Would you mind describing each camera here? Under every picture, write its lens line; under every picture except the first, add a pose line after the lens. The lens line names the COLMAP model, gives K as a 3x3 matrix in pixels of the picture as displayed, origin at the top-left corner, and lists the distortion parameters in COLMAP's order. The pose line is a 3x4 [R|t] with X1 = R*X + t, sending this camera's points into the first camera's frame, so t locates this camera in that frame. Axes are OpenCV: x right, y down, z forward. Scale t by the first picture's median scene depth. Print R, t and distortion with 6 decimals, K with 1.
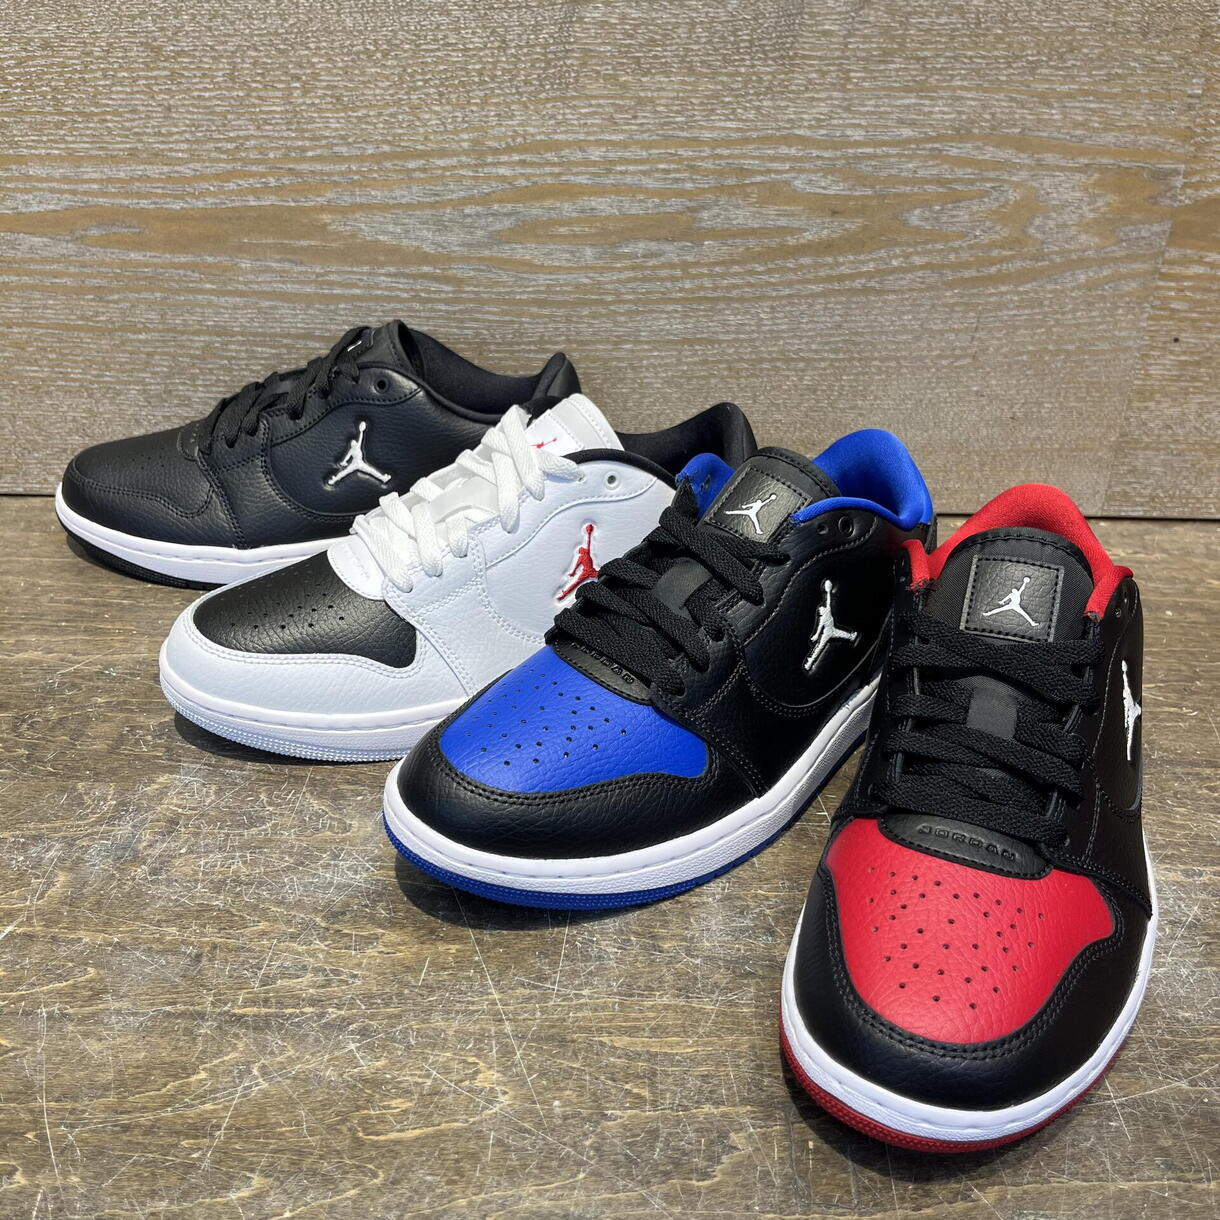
lens RADIAL K [[1277.1, 0, 605.5], [0, 1277.1, 617.6], [0, 0, 1]] dist [0.002044, 0.025510]
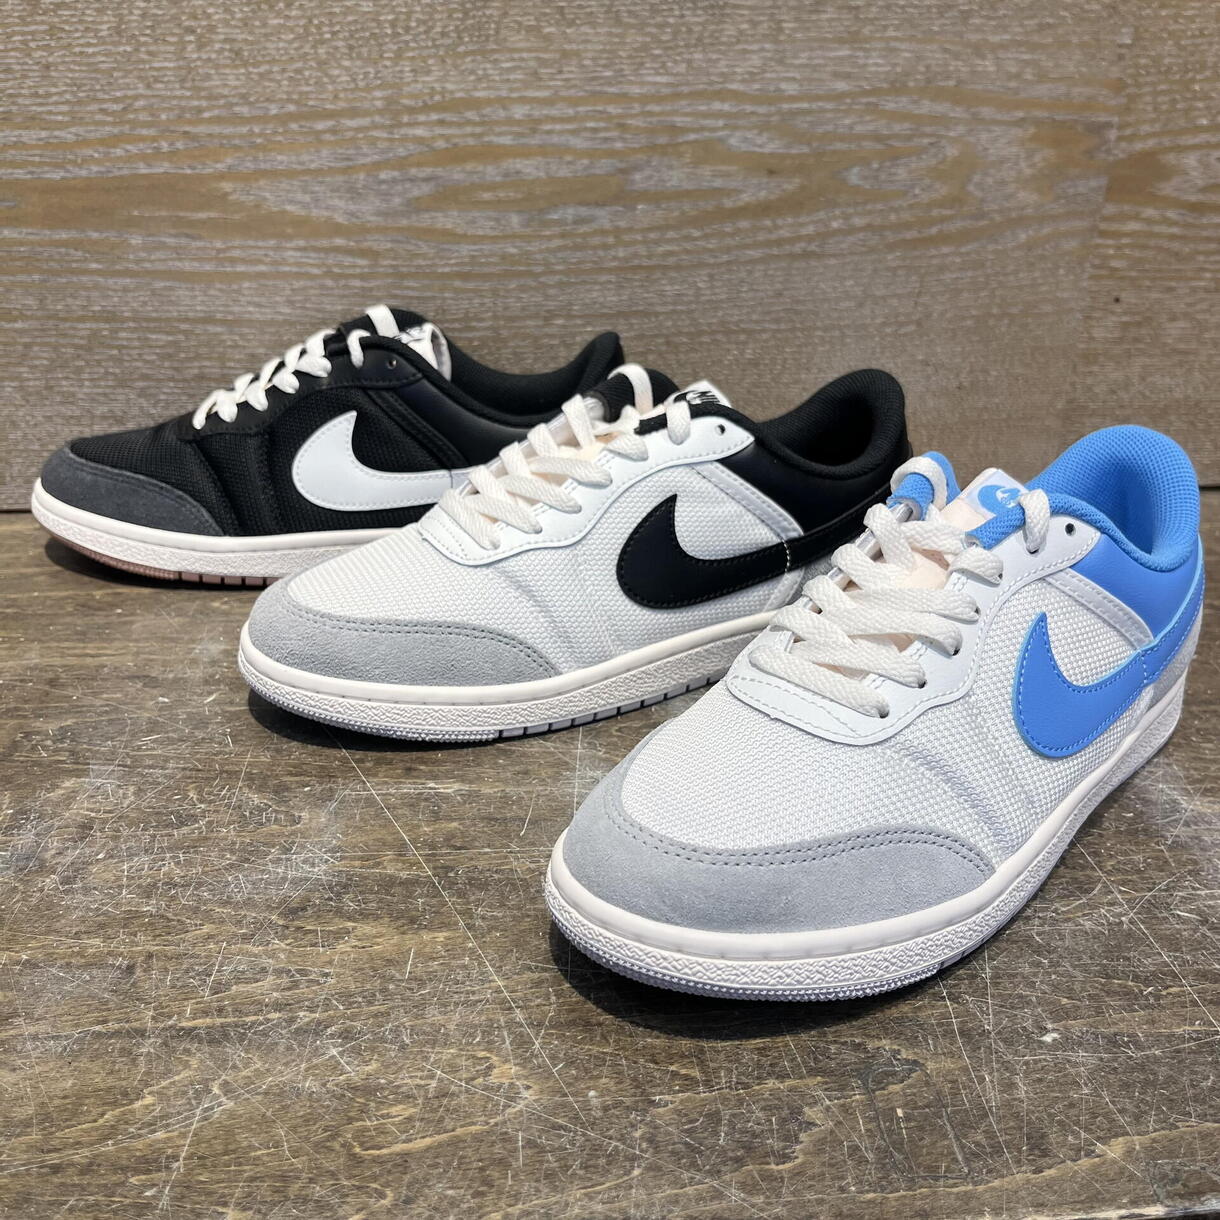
lens RADIAL K [[1278.3, 0, 609.6], [0, 1278.3, 617.2], [0, 0, 1]] dist [0.009042, -0.003873]
pose [[0.993289, -0.050061, 0.104260, -0.058690], [0.058008, 0.995522, -0.074641, 0.080907], [-0.100056, 0.080188, 0.991745, 0.090639]]
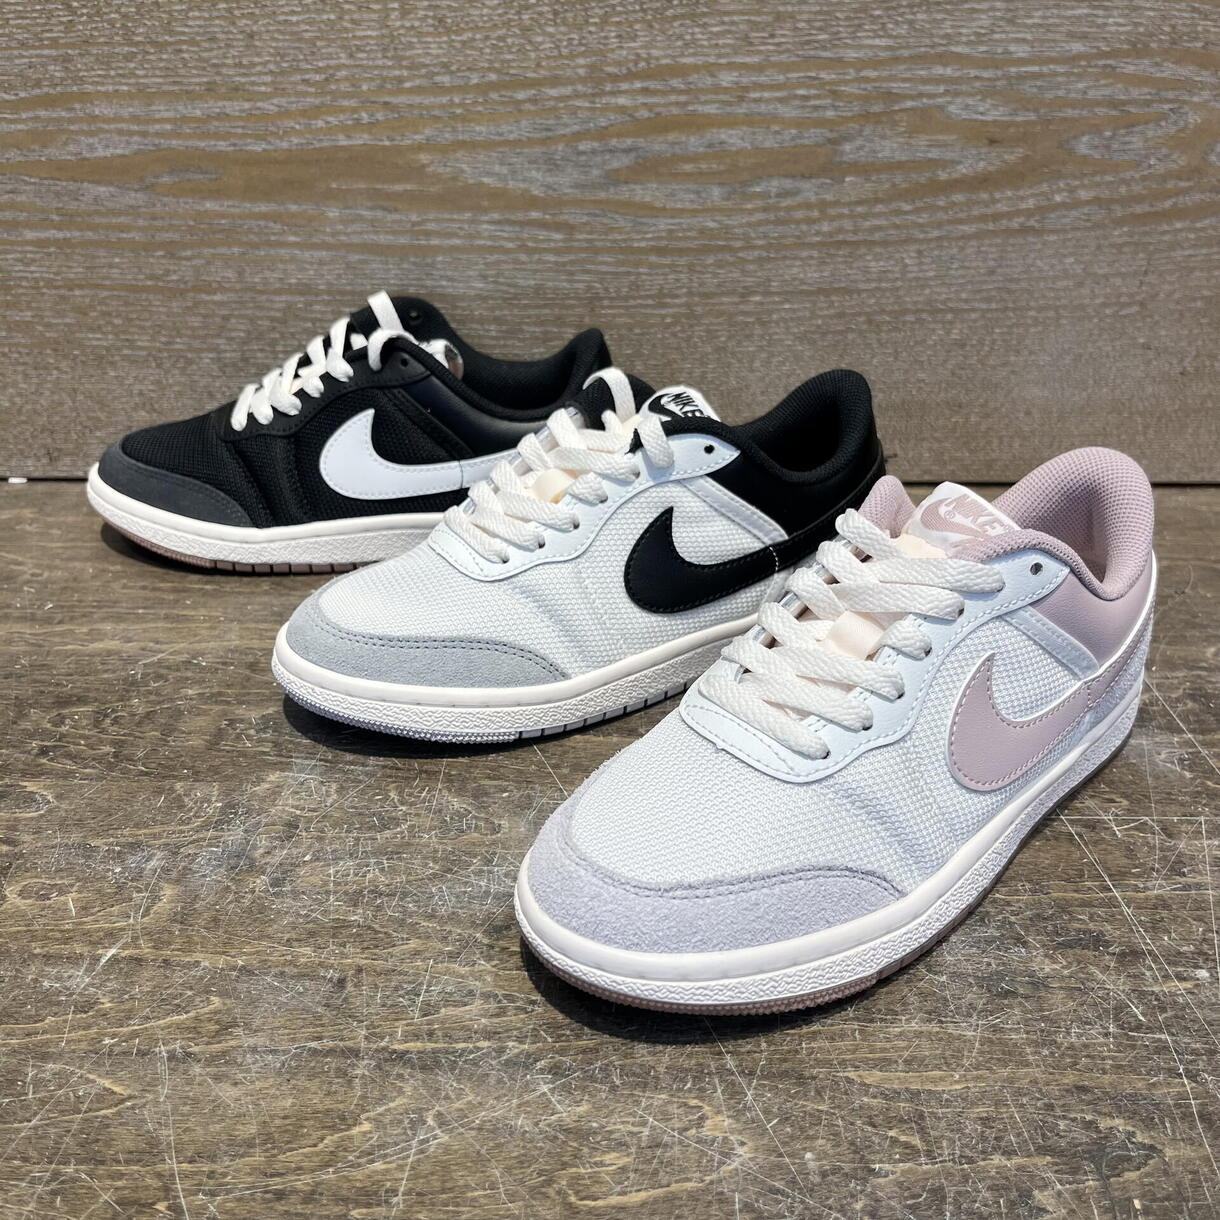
lens RADIAL K [[1276.3, 0, 610.9], [0, 1276.3, 625.1], [0, 0, 1]] dist [0.002362, 0.018690]
pose [[0.999871, -0.015878, -0.002313, -0.093212], [0.015830, 0.999687, -0.019395, 0.035577], [0.002620, 0.019356, 0.999809, 0.112889]]
